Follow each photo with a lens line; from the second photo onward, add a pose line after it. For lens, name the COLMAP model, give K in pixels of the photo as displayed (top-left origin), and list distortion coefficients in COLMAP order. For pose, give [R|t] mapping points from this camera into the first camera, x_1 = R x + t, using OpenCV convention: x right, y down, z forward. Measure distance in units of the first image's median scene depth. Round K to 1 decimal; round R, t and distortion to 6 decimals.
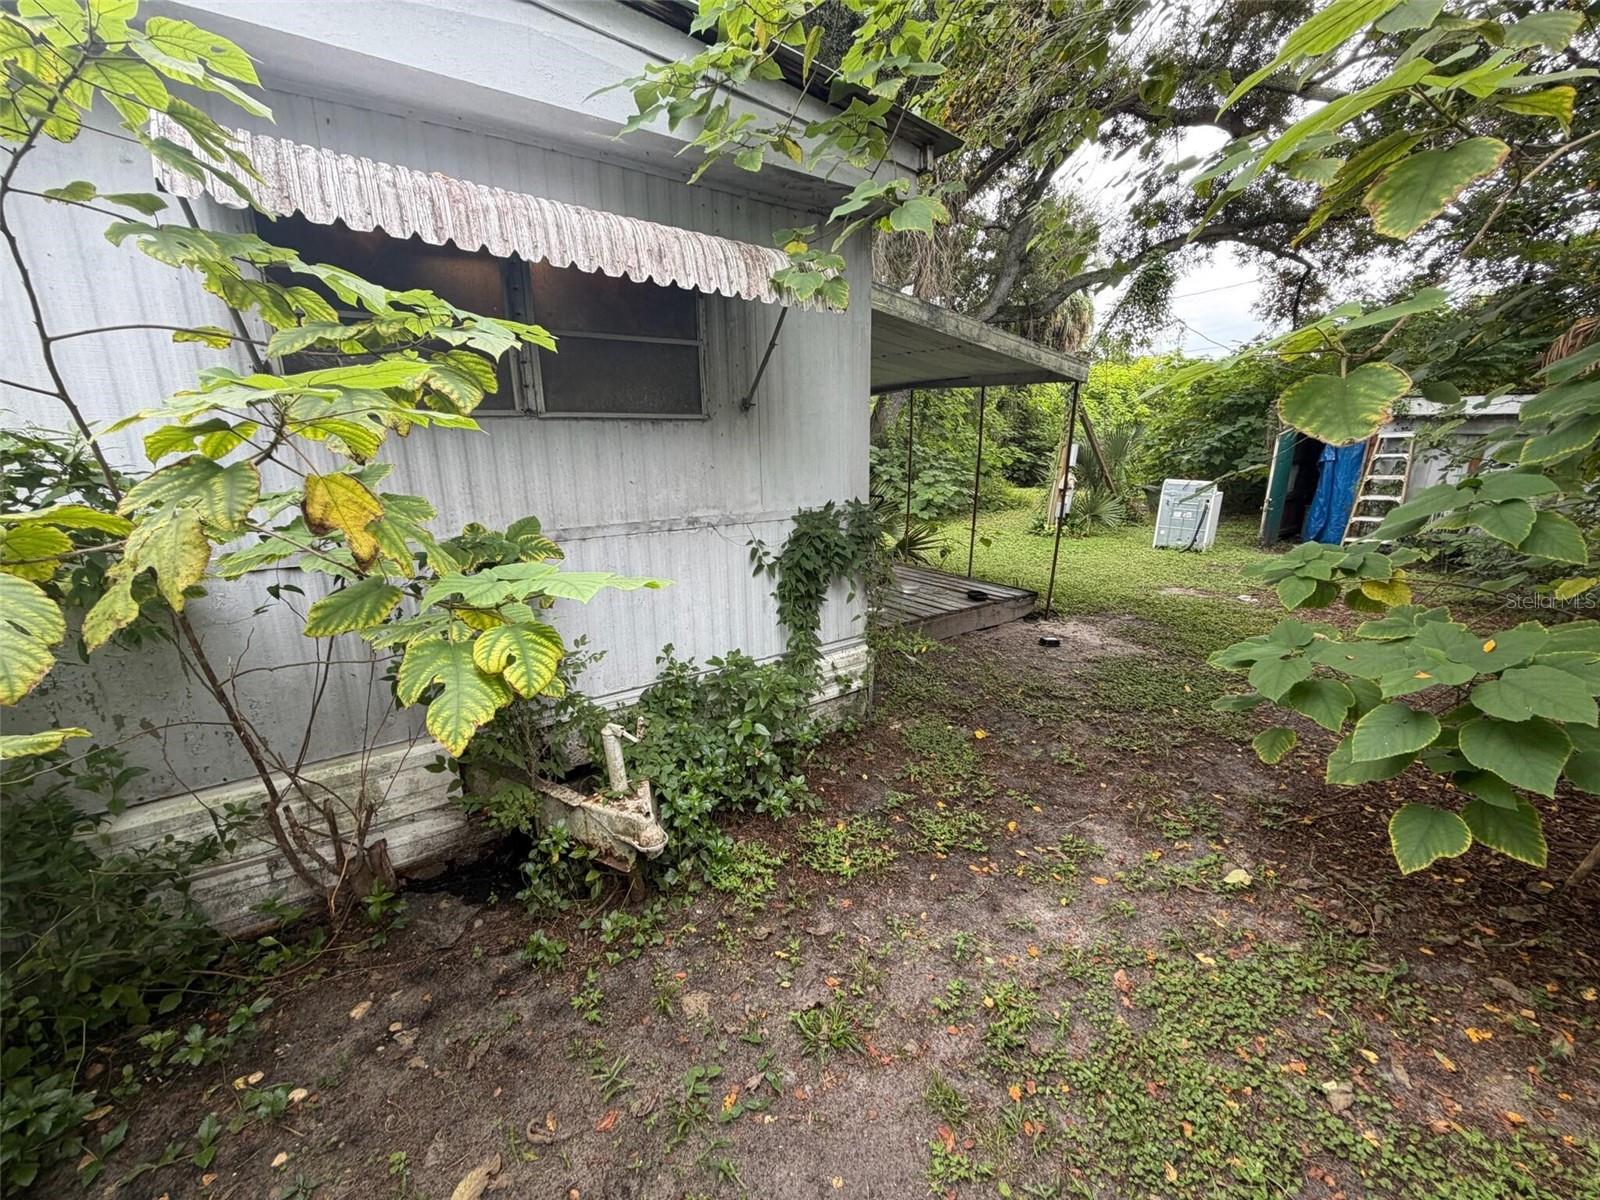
lens RADIAL K [[634.0, 0, 795.1], [0, 634.0, 596.2], [0, 0, 1]] dist [-0.001222, 0.000142]
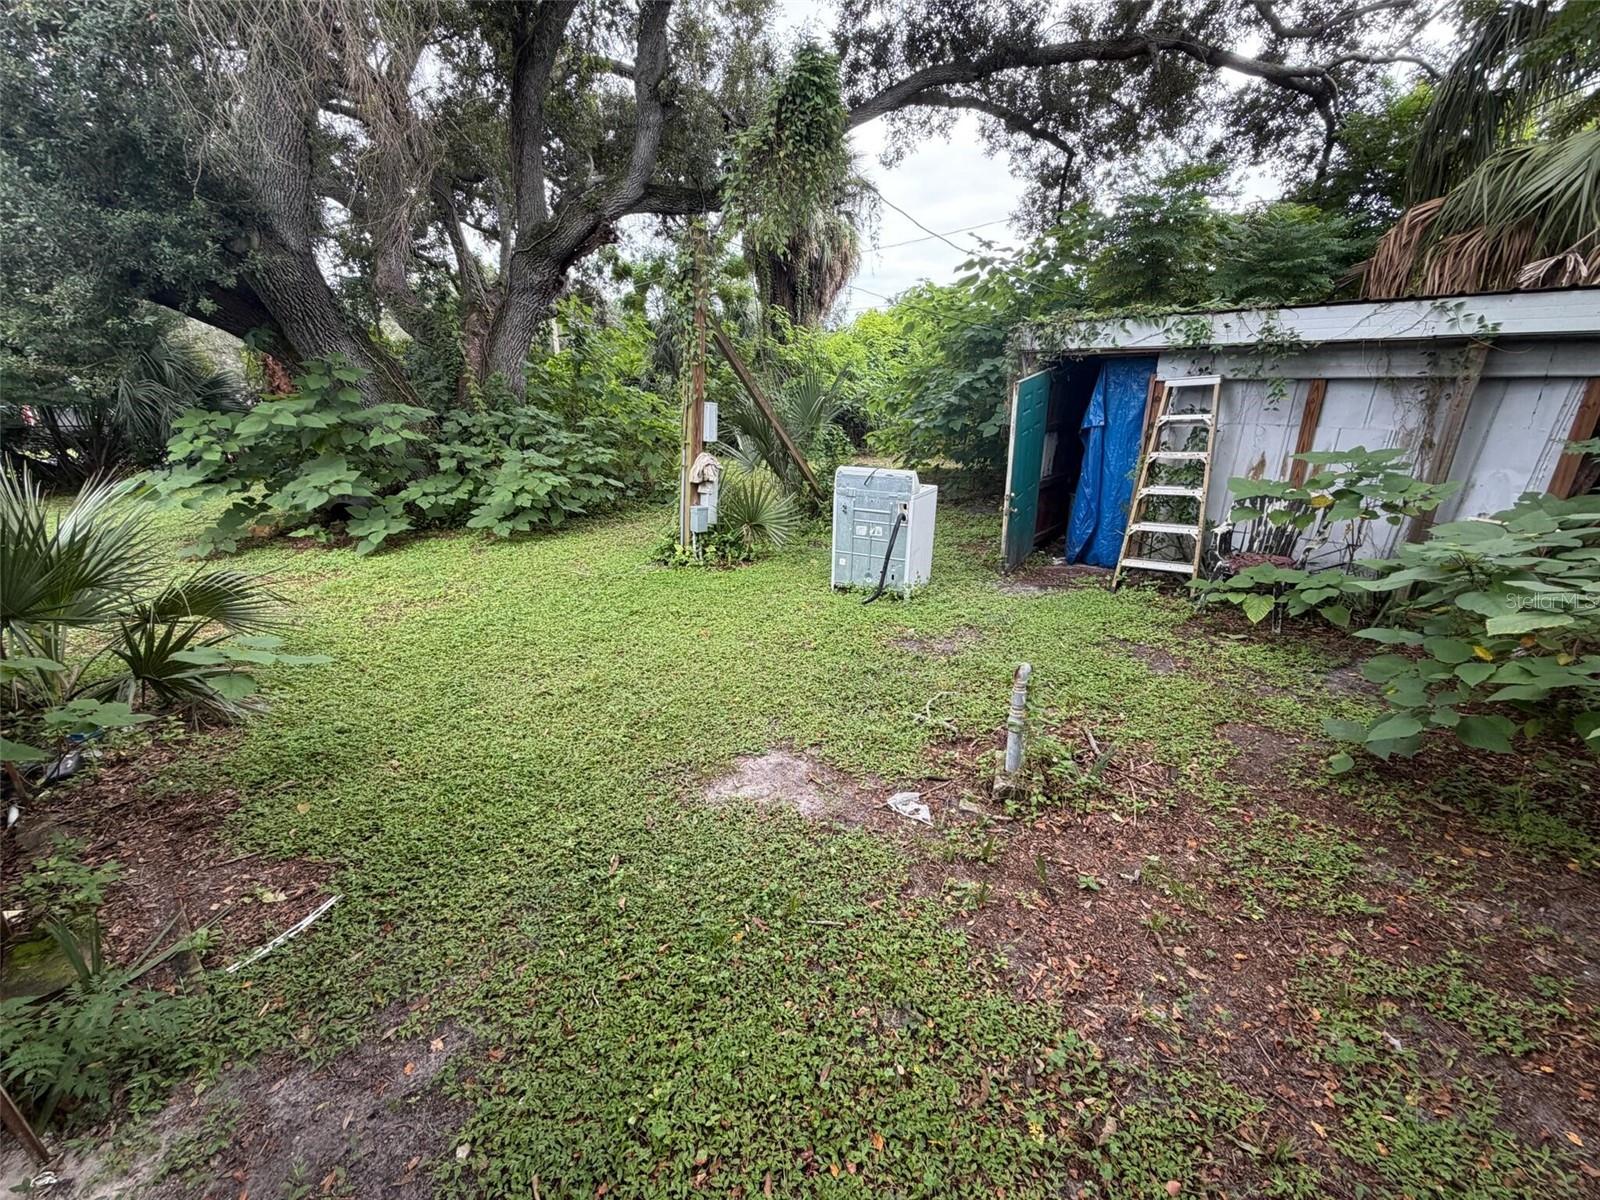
lens RADIAL K [[634.0, 0, 788.6], [0, 634.0, 595.0], [0, 0, 1]] dist [-0.001222, 0.000142]
pose [[0.972203, -0.078102, 0.220728, 0.417415], [0.065151, 0.995732, 0.065369, -0.113868], [-0.224891, -0.049172, 0.973142, 0.475328]]
